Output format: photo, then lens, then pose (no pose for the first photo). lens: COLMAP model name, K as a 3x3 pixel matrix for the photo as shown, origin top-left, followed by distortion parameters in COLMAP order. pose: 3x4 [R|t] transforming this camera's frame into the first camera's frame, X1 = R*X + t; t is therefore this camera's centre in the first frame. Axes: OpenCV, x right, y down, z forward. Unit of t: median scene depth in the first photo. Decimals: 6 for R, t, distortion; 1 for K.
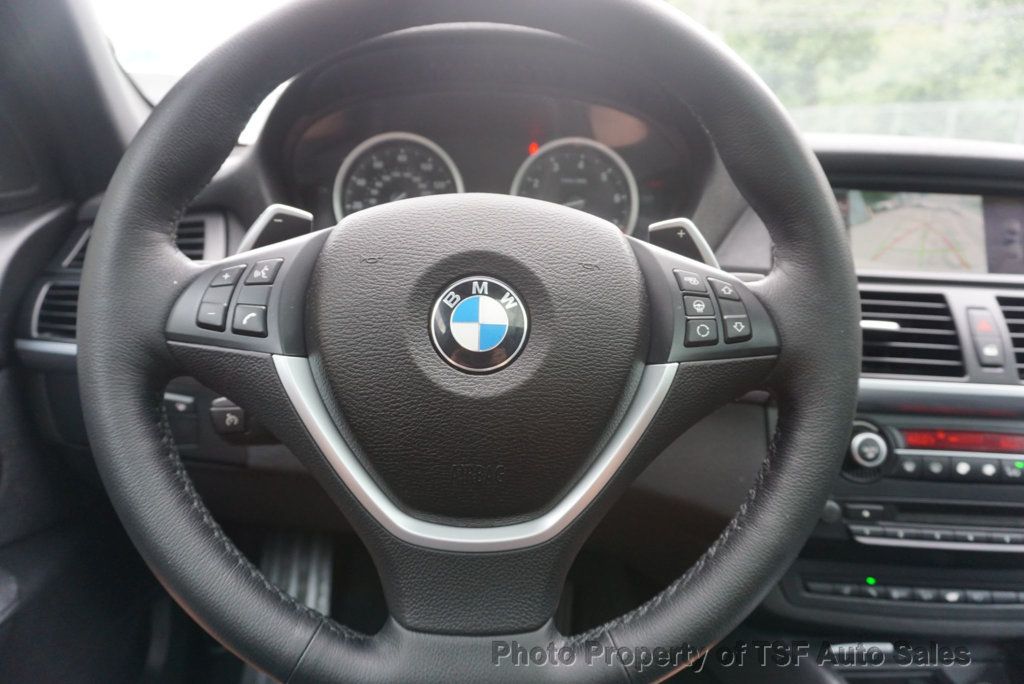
lens RADIAL K [[674.7, 0, 504.6], [0, 674.7, 337.7], [0, 0, 1]] dist [-0.029281, 0.011648]
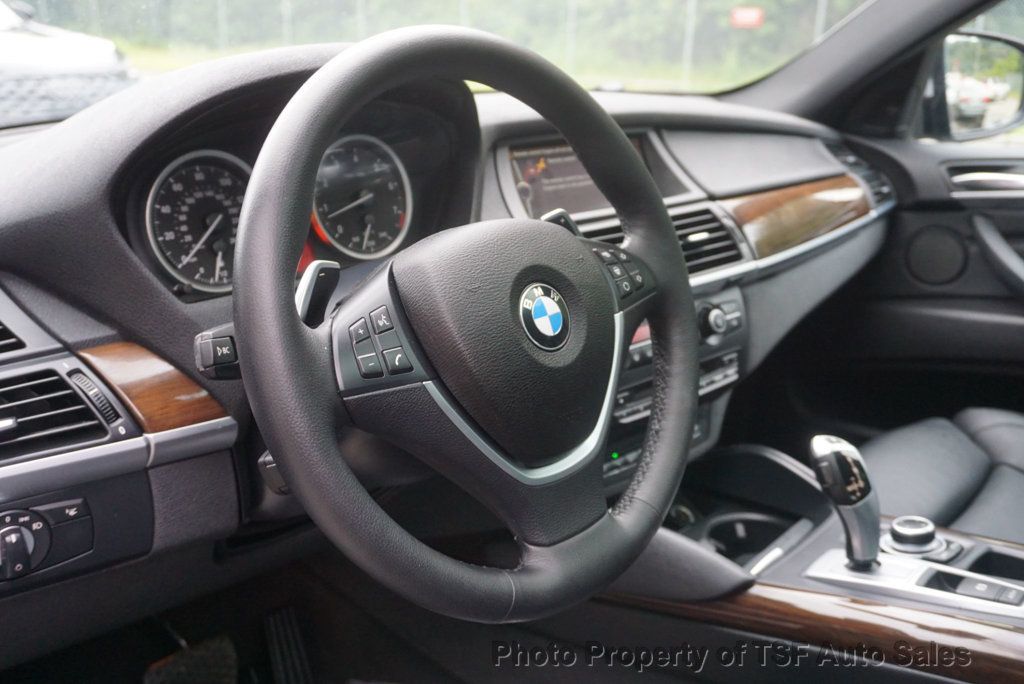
lens RADIAL K [[991.3, 0, 508.5], [0, 991.3, 333.3], [0, 0, 1]] dist [-0.008988, 0.000000]
pose [[0.703566, -0.240112, 0.668835, -0.909209], [0.207847, 0.969560, 0.129433, -0.167124], [-0.679555, 0.047951, 0.732056, -0.285295]]
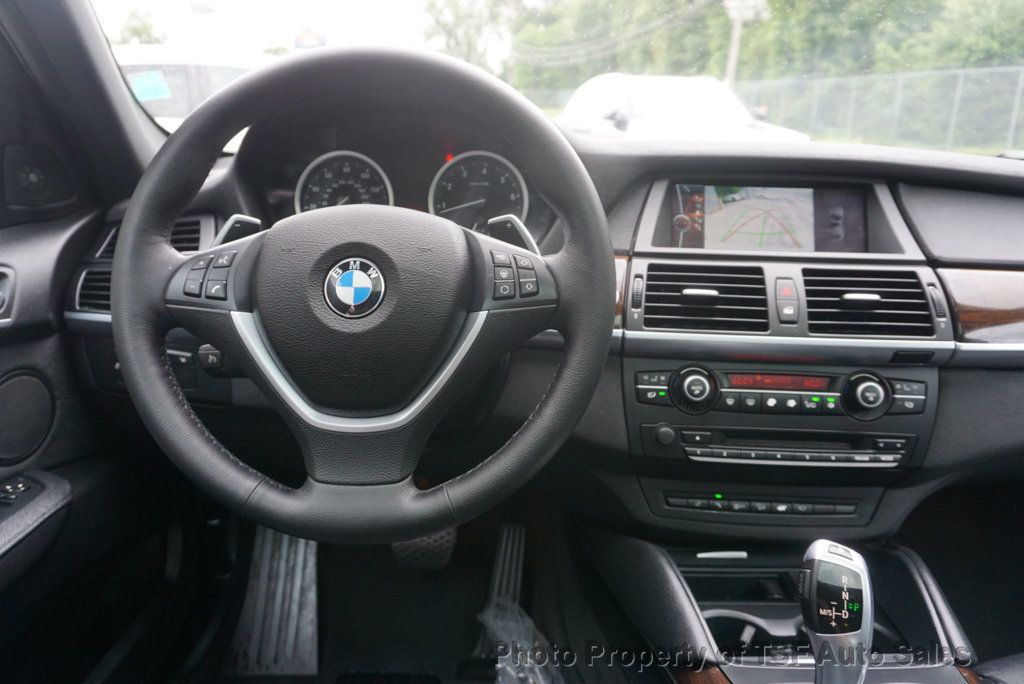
lens RADIAL K [[729.3, 0, 507.4], [0, 729.3, 346.3], [0, 0, 1]] dist [-0.033032, 0.008087]
pose [[0.998745, -0.010801, -0.048910, 0.250972], [0.011983, 0.999642, 0.023931, 0.048389], [0.048634, -0.024487, 0.998516, -0.439550]]
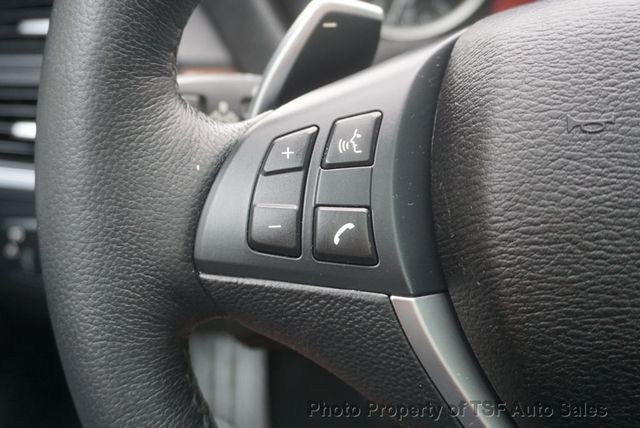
lens RADIAL K [[647.3, 0, 314.7], [0, 647.3, 213.4], [0, 0, 1]] dist [0.005291, 0.000000]
pose [[0.997855, -0.034860, -0.055415, -0.236817], [0.047292, 0.969146, 0.241908, -0.111385], [0.045273, -0.244009, 0.968716, 0.305193]]
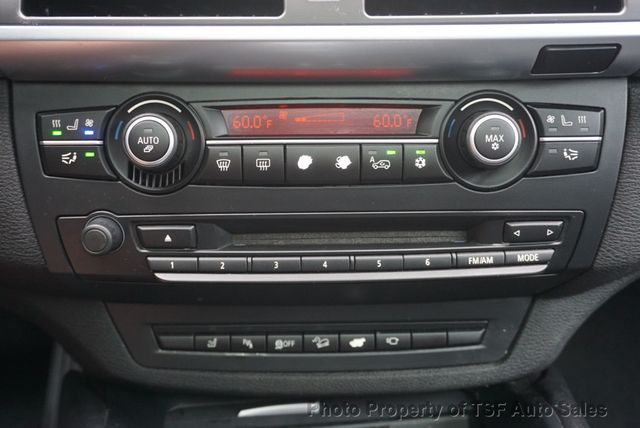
lens RADIAL K [[647.3, 0, 326.3], [0, 647.3, 208.8], [0, 0, 1]] dist [0.005291, 0.000000]
pose [[0.997242, -0.058961, 0.045079, 0.692967], [0.049446, 0.980750, 0.188906, 0.125094], [-0.055350, -0.186155, 0.980960, 0.378810]]
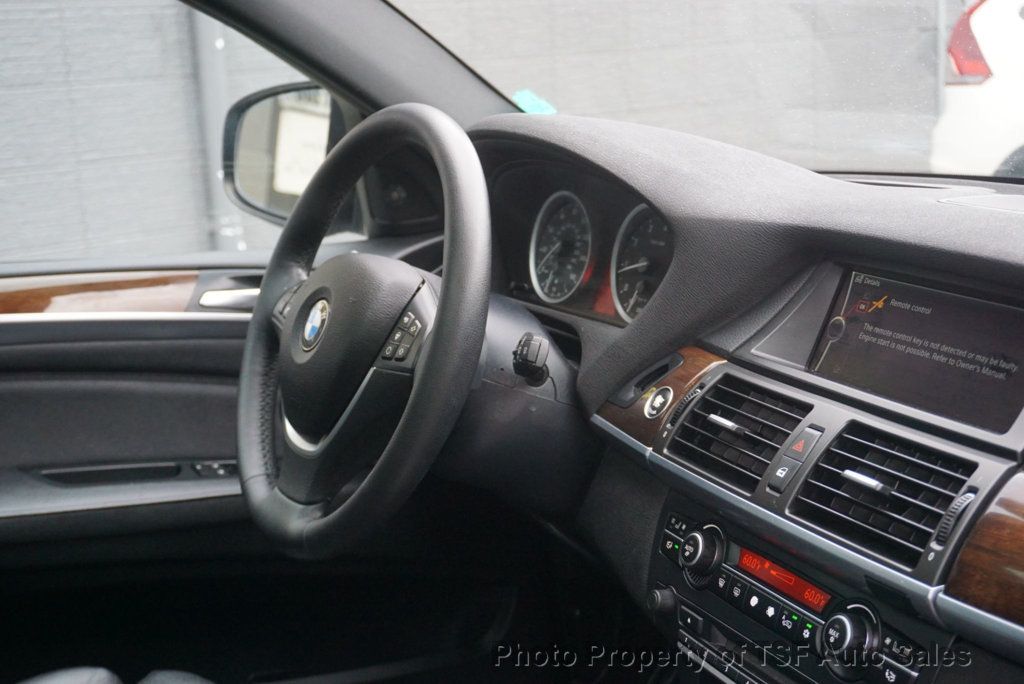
lens RADIAL K [[1389.9, 0, 513.5], [0, 1389.9, 343.3], [0, 0, 1]] dist [-0.010606, 0.000000]
pose [[0.458503, 0.139386, -0.877694, 2.138662], [-0.201595, 0.978190, 0.050034, -0.165663], [0.865525, 0.153998, 0.476603, -0.195747]]
